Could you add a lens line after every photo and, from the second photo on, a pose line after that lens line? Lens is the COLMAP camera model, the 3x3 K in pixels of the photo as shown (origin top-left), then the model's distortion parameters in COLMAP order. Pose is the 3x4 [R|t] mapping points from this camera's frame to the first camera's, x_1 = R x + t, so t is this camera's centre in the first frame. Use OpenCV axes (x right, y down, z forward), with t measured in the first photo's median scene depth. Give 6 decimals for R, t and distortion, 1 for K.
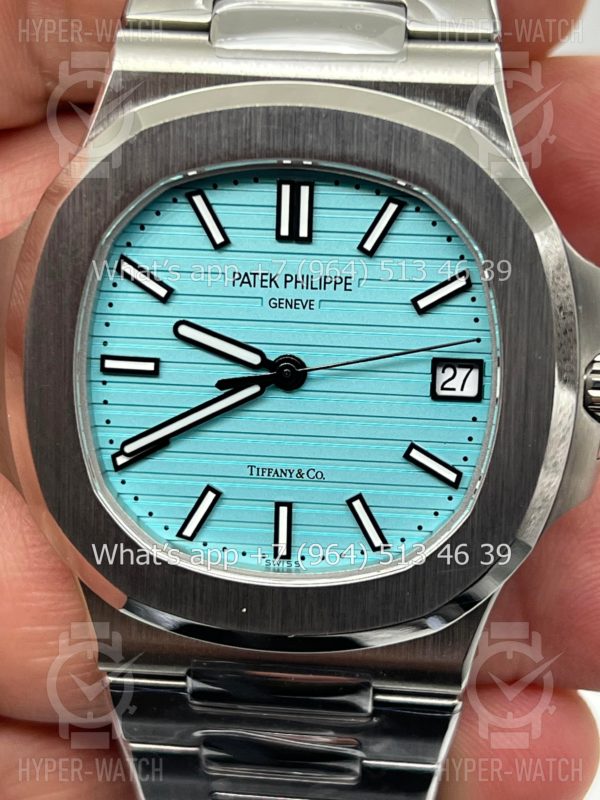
lens RADIAL K [[1878.7, 0, 301.4], [0, 1878.7, 398.2], [0, 0, 1]] dist [0.208341, 0.000000]
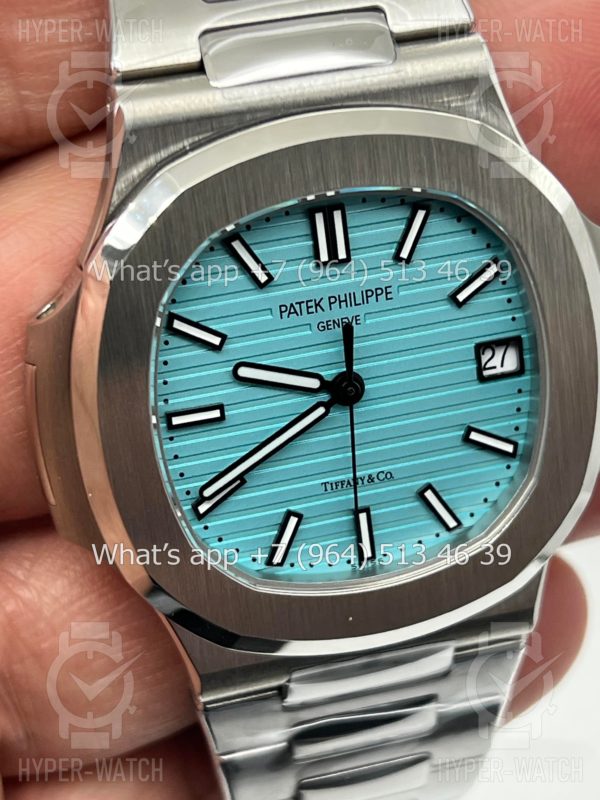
lens RADIAL K [[1878.7, 0, 296.2], [0, 1878.7, 398.7], [0, 0, 1]] dist [0.208341, 0.000000]
pose [[0.930585, -0.234230, 0.281331, -0.323994], [0.191238, 0.966358, 0.171991, -0.190879], [-0.312152, -0.106251, 0.944072, 0.037153]]
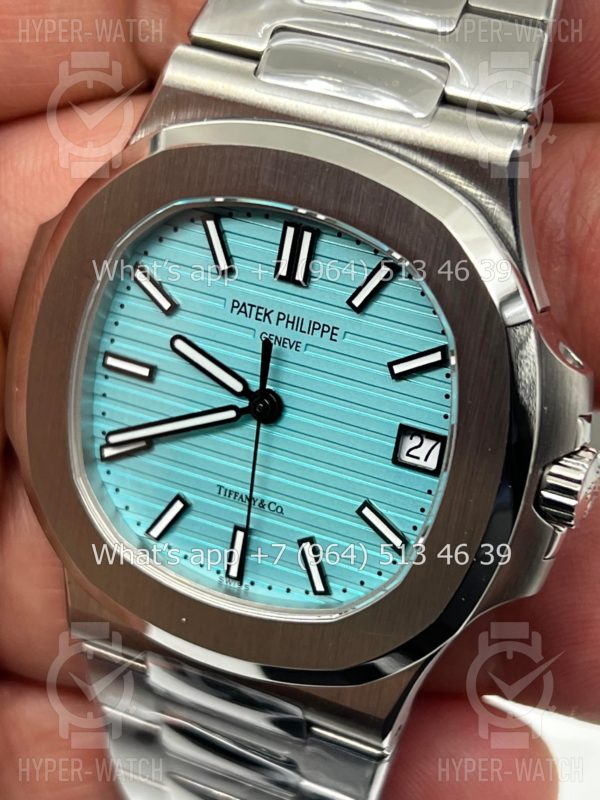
lens RADIAL K [[1878.7, 0, 295.4], [0, 1878.7, 399.1], [0, 0, 1]] dist [0.208341, 0.000000]
pose [[0.940164, 0.211678, -0.266992, 0.280768], [-0.188658, 0.975928, 0.109418, -0.132616], [0.283726, -0.052501, 0.957467, 0.025682]]
